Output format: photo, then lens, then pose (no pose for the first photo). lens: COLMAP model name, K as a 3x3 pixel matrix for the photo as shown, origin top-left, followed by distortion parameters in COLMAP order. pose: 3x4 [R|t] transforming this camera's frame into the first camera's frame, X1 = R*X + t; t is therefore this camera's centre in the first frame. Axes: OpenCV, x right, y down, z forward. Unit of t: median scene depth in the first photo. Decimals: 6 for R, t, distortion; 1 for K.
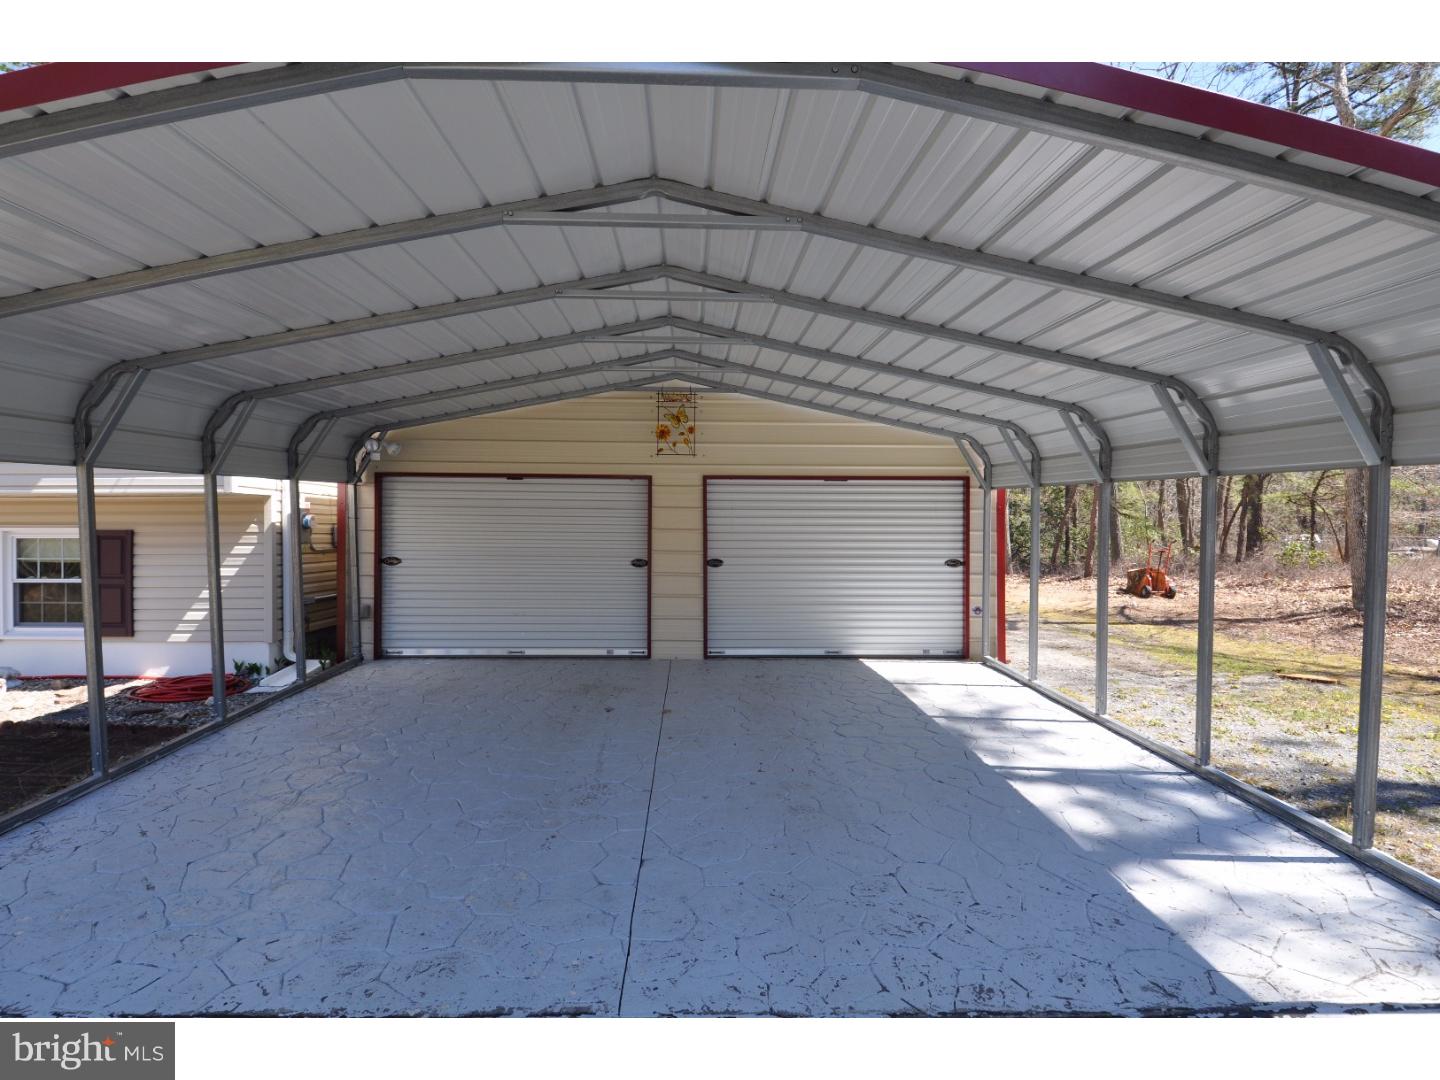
lens RADIAL K [[746.6, 0, 722.5], [0, 746.6, 542.5], [0, 0, 1]] dist [0.045858, -0.049656]
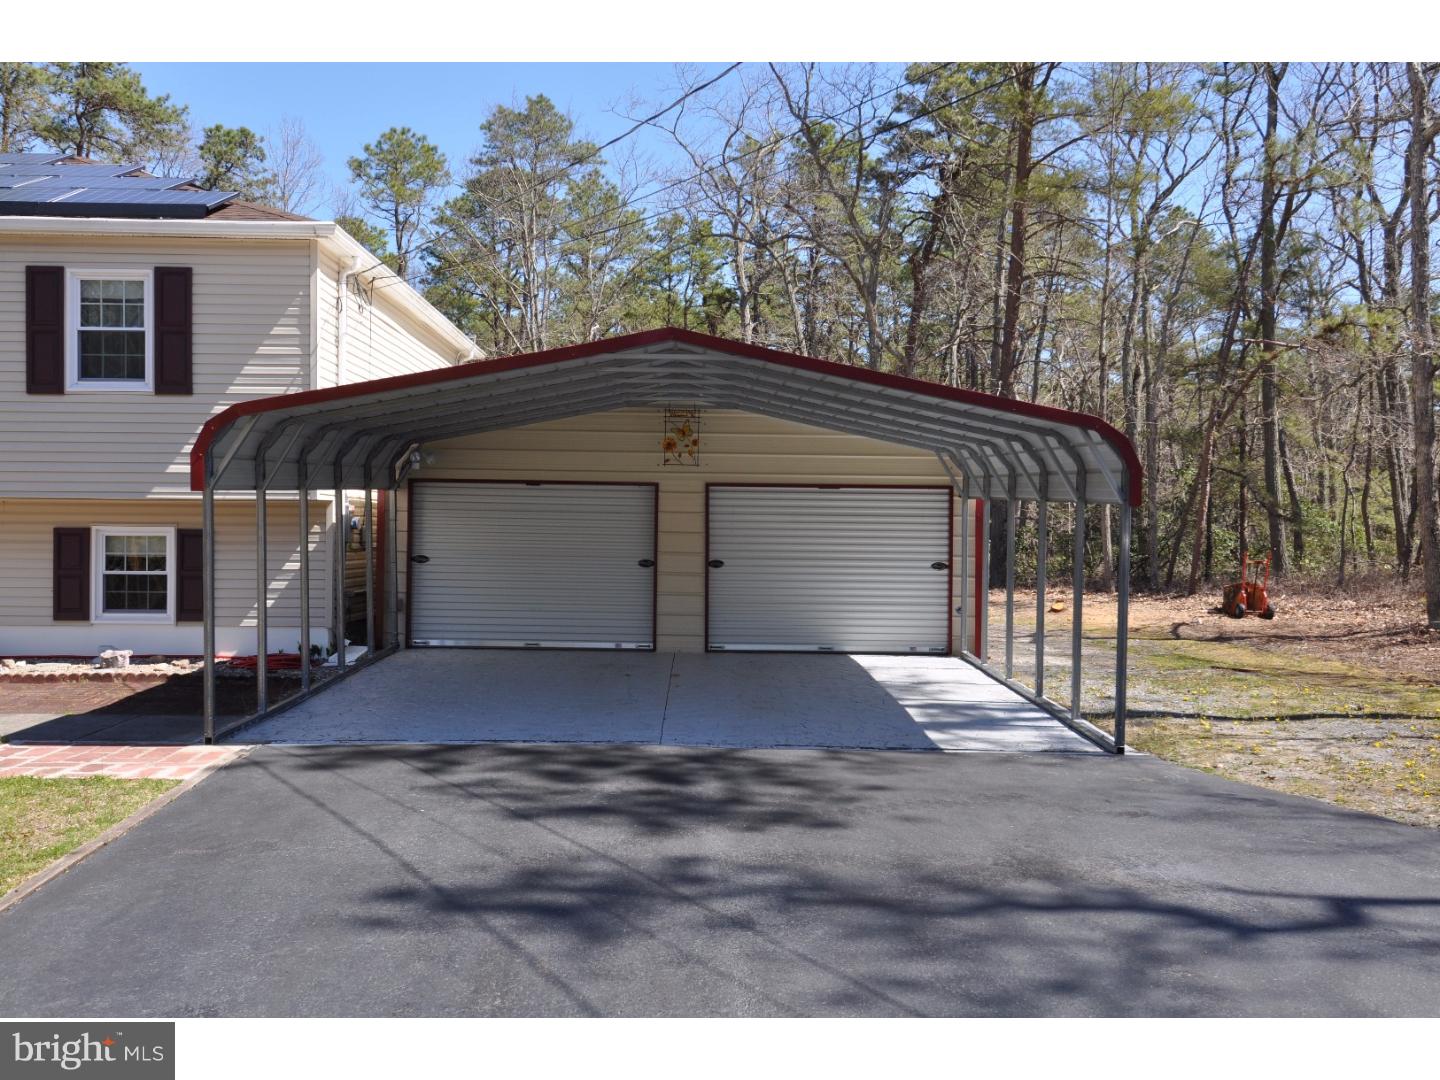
lens RADIAL K [[1367.1, 0, 720.0], [0, 1367.1, 540.0], [0, 0, 1]] dist [0.059130, -0.008111]
pose [[0.999721, 0.008763, -0.021929, 0.039077], [-0.008970, 0.999916, -0.009348, 0.011465], [0.021845, 0.009542, 0.999716, -0.983354]]
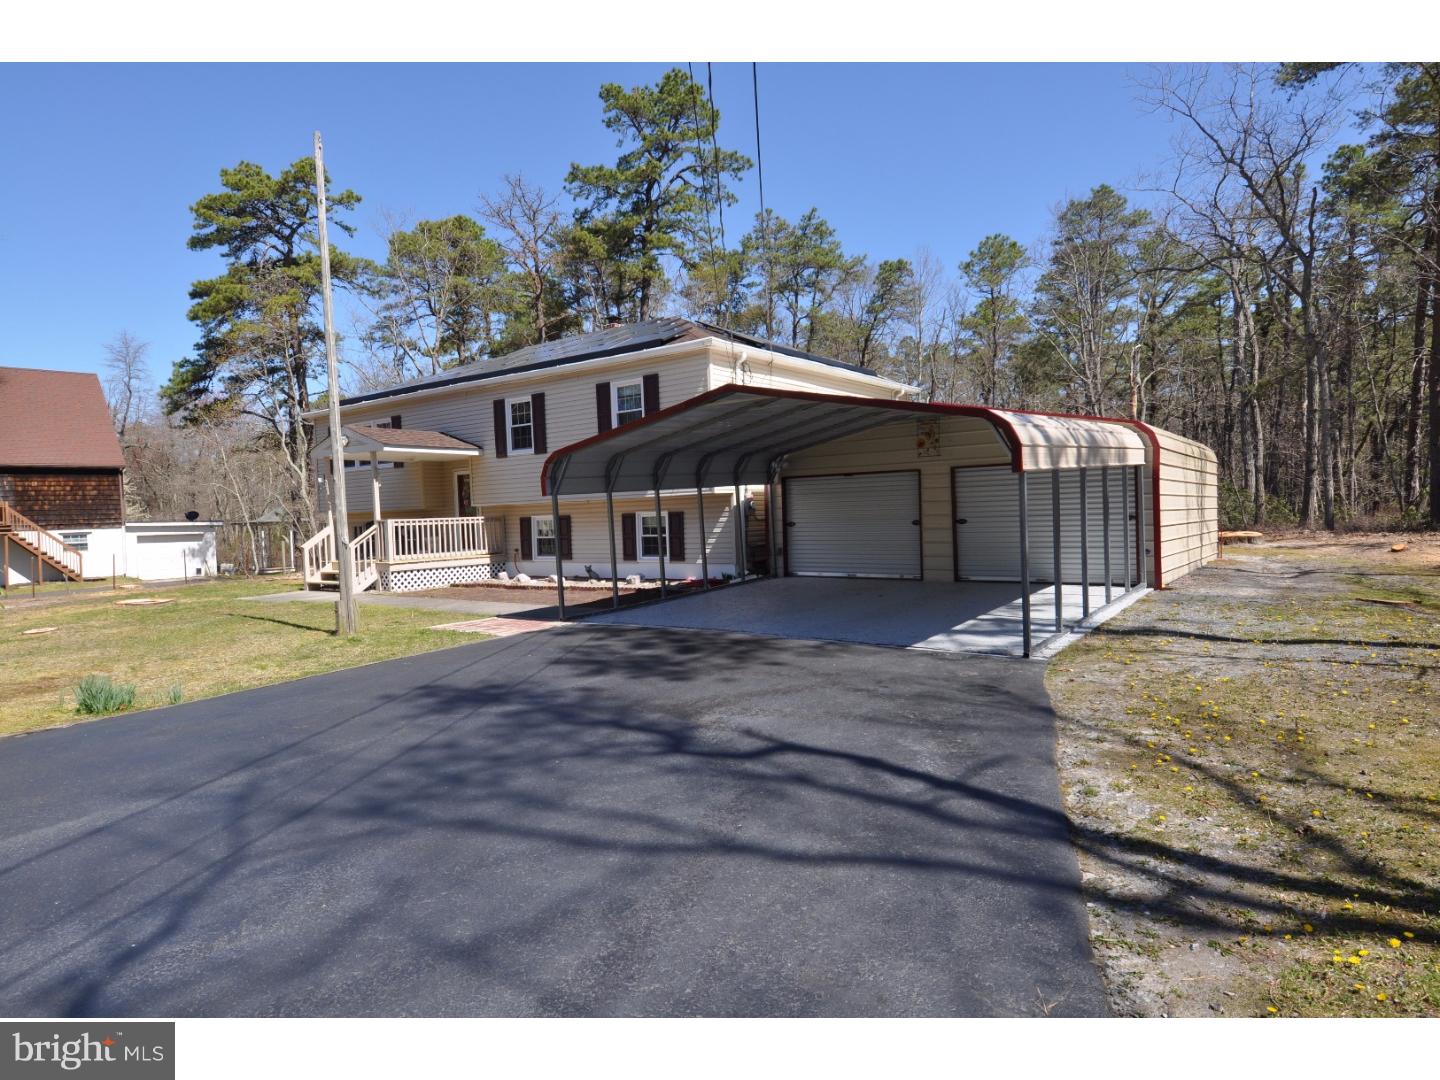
lens RADIAL K [[880.2, 0, 698.9], [0, 880.2, 539.5], [0, 0, 1]] dist [0.041334, -0.000474]
pose [[0.763288, -0.008788, -0.645999, 0.784653], [0.026729, 0.999481, 0.017985, 0.017249], [0.645506, -0.030995, 0.763126, -0.798434]]
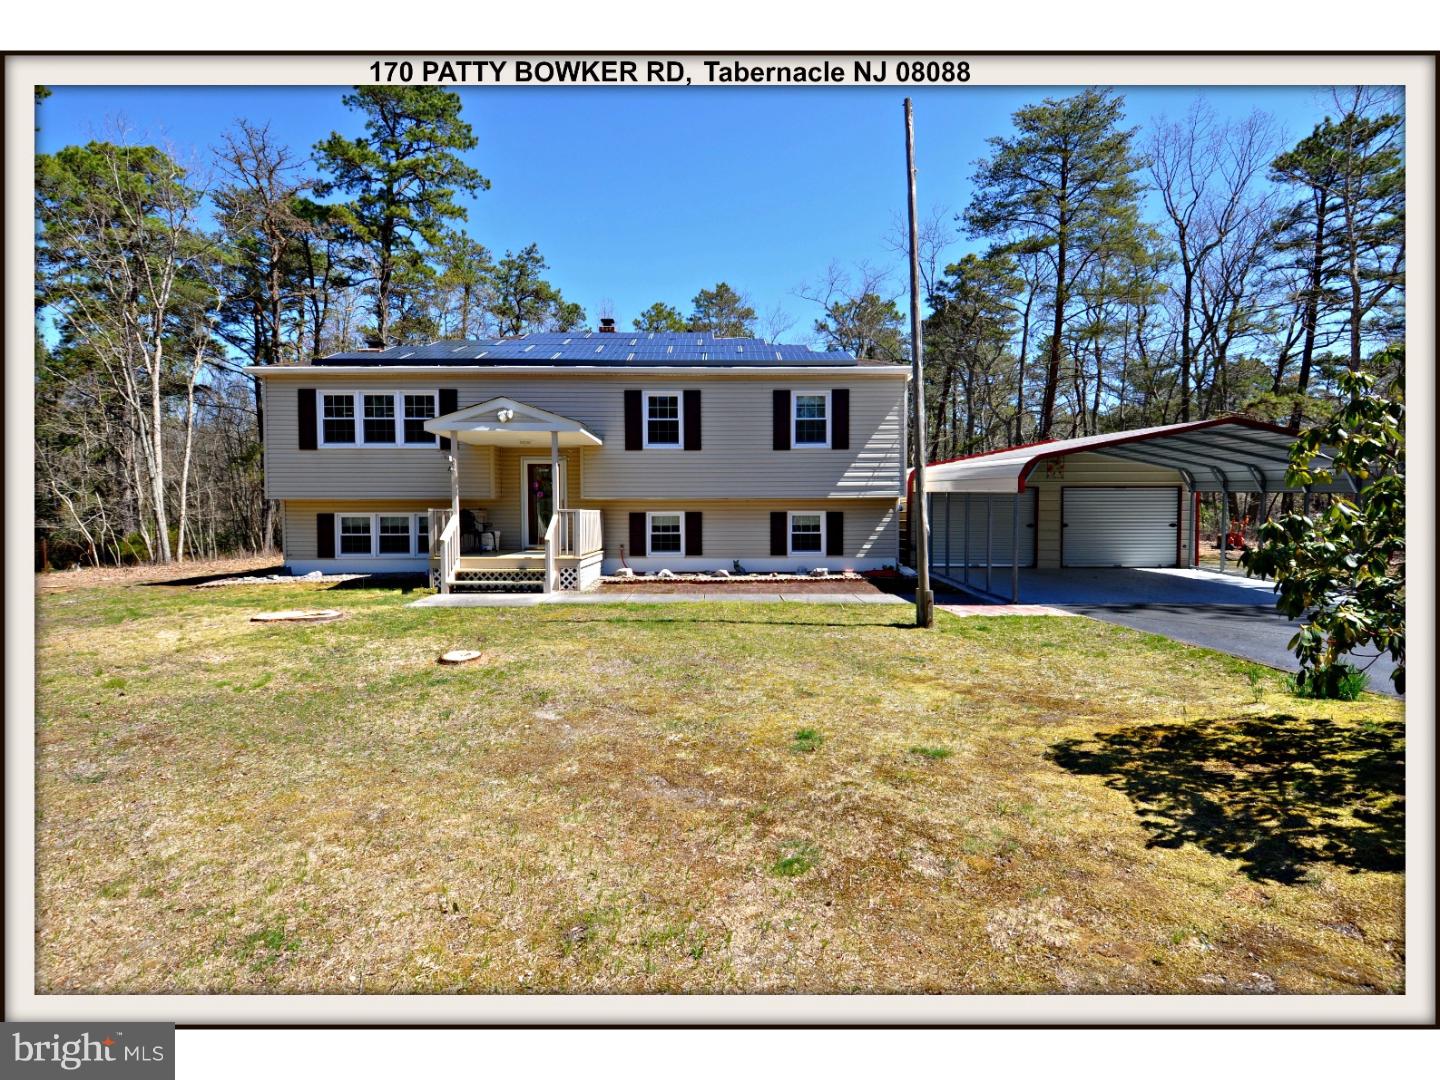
lens RADIAL K [[751.9, 0, 703.6], [0, 751.9, 538.5], [0, 0, 1]] dist [0.030655, -0.045394]
pose [[0.999528, -0.003178, -0.030570, -1.041359], [0.003731, 0.999831, 0.018024, 0.022042], [0.030507, -0.018130, 0.999370, -1.318733]]
